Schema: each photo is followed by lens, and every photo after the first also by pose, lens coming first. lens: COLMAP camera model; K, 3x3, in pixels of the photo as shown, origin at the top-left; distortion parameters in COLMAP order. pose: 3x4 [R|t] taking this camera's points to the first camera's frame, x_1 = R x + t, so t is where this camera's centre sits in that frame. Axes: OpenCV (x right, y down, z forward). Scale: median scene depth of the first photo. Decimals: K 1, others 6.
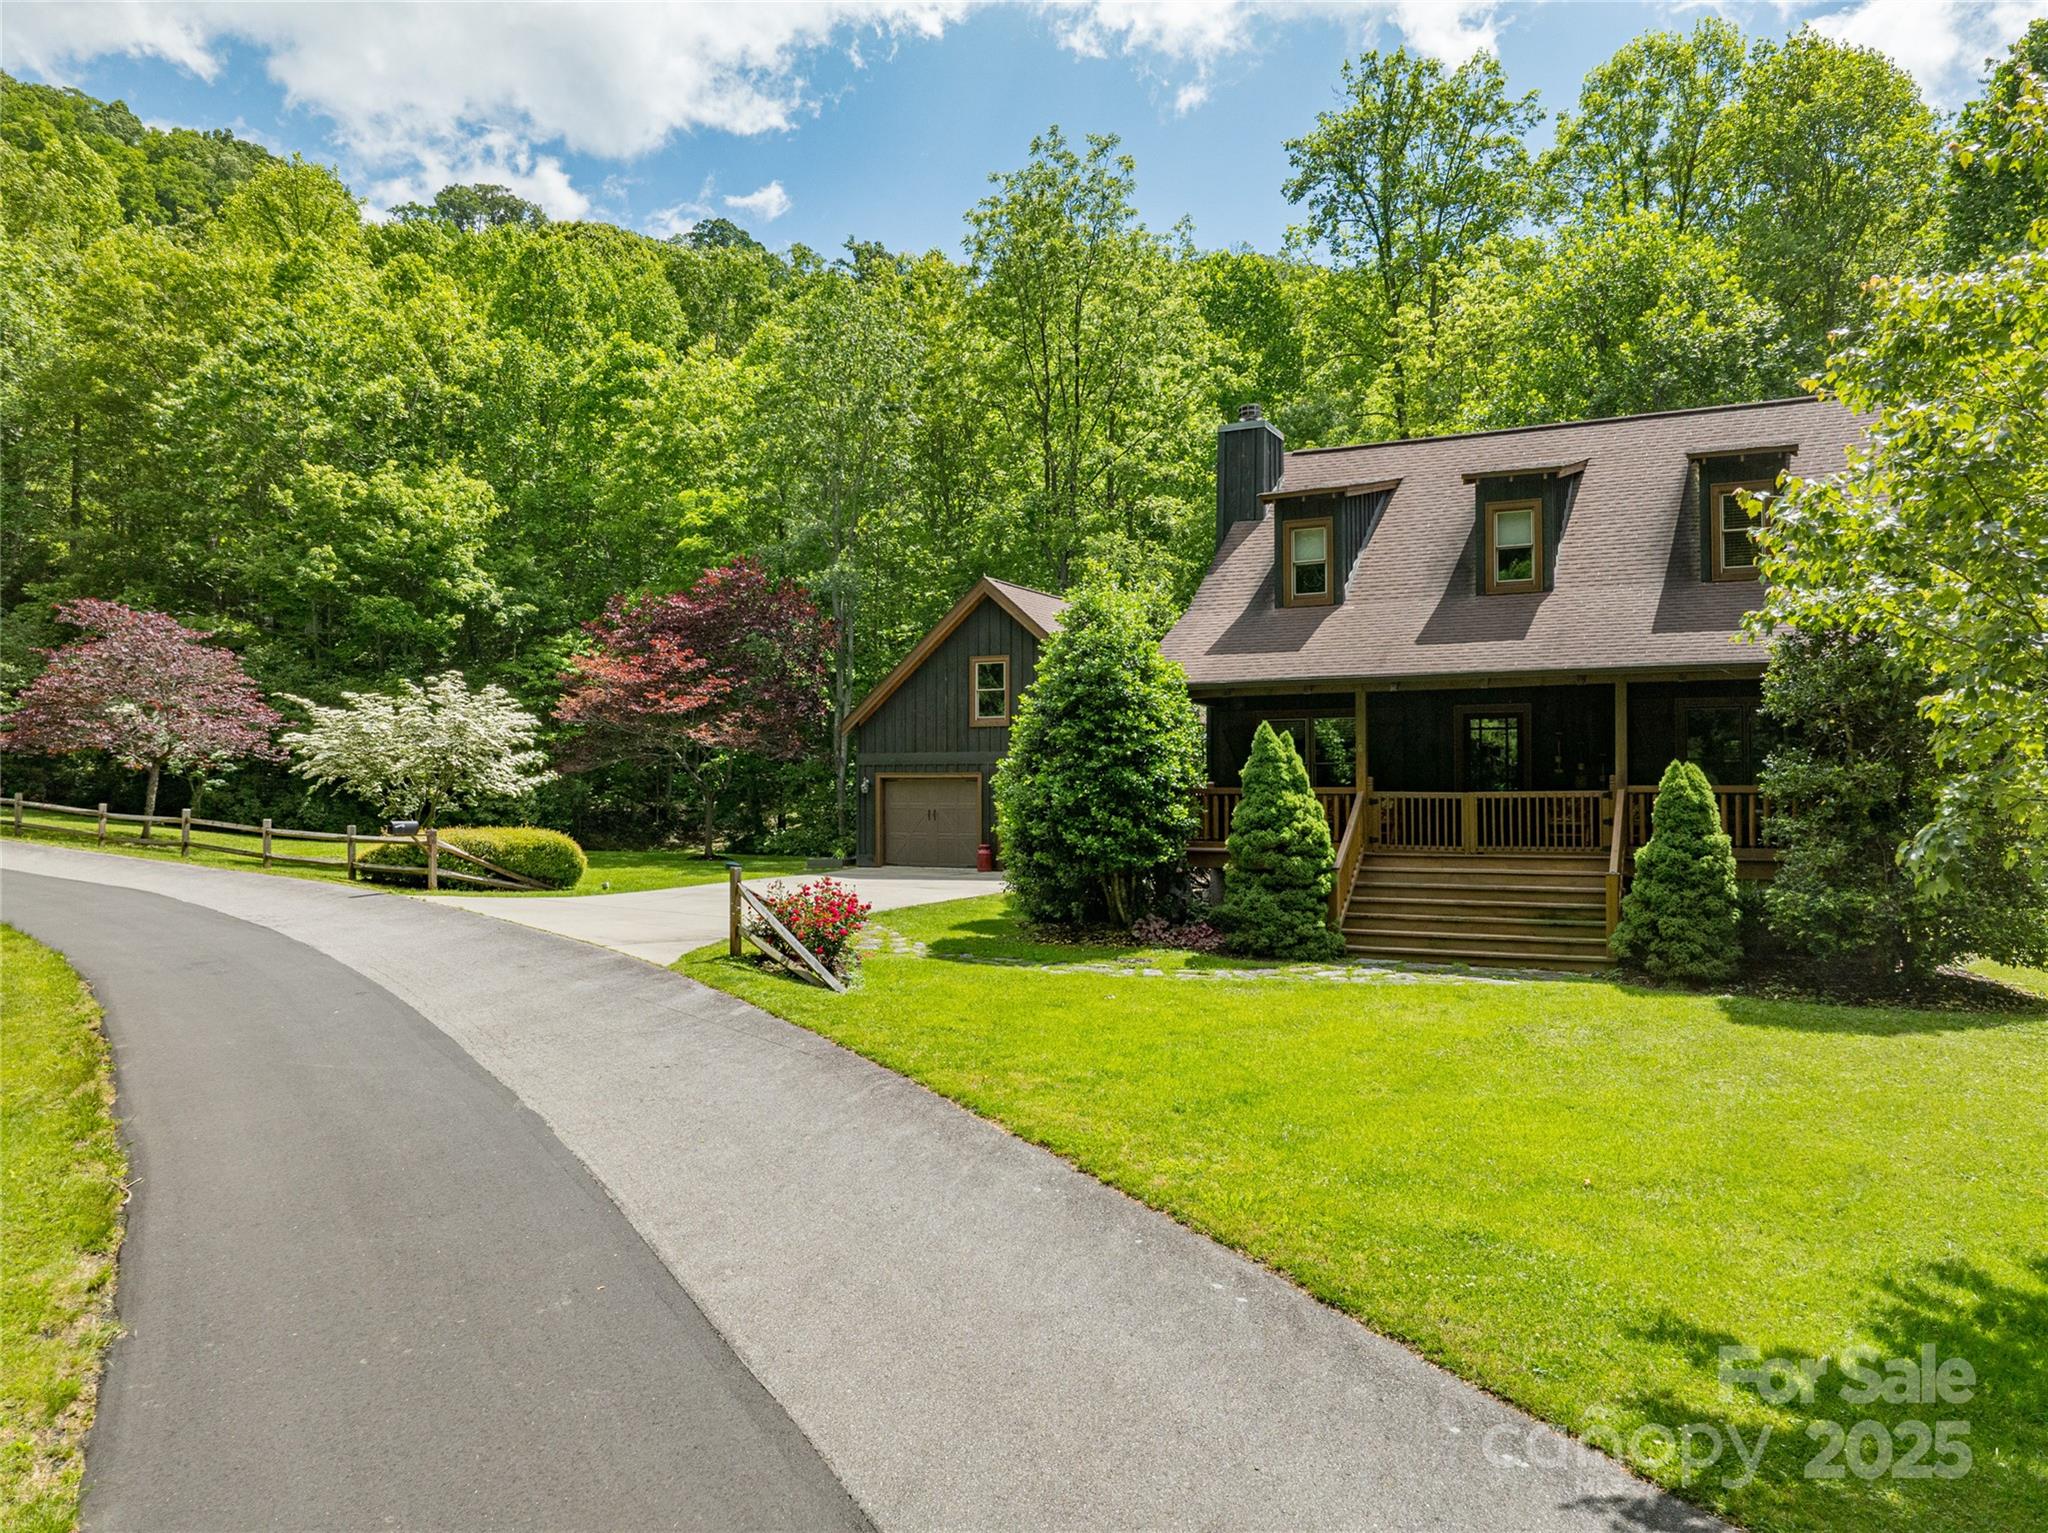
lens RADIAL K [[1452.7, 0, 1025.7], [0, 1452.7, 772.2], [0, 0, 1]] dist [-0.028602, -0.012062]
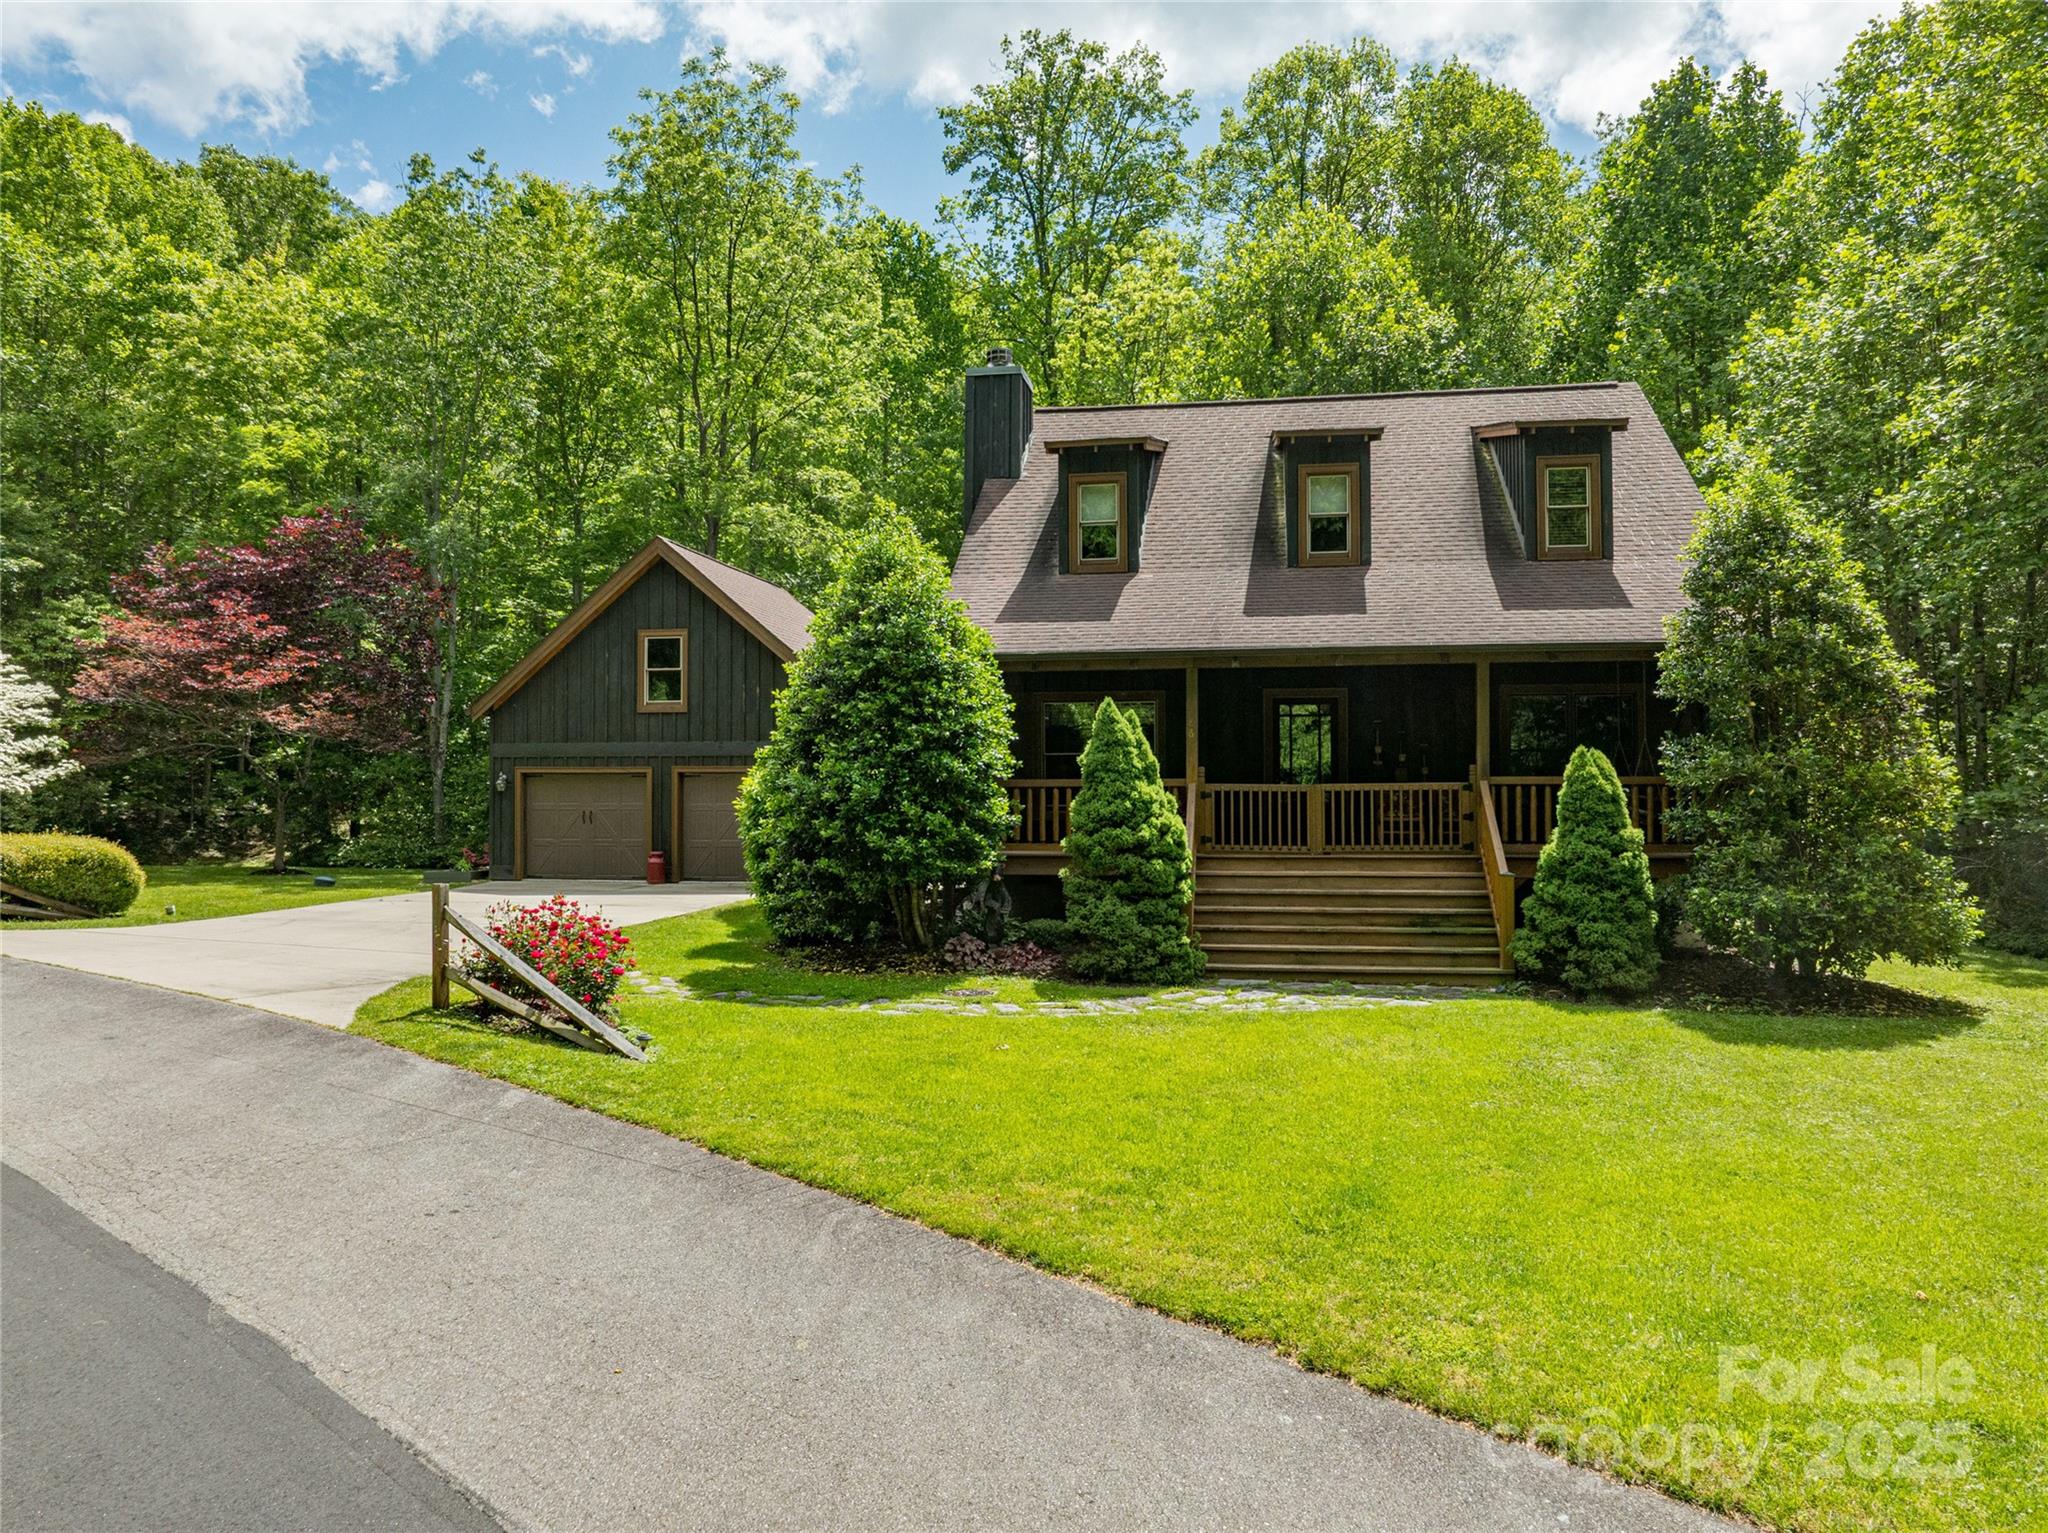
lens RADIAL K [[1452.7, 0, 1022.7], [0, 1452.7, 753.9], [0, 0, 1]] dist [-0.028602, -0.012062]
pose [[0.954900, 0.008847, 0.296794, -0.108620], [-0.003670, 0.999831, -0.017997, 0.010514], [-0.296903, 0.016096, 0.954772, 0.185272]]
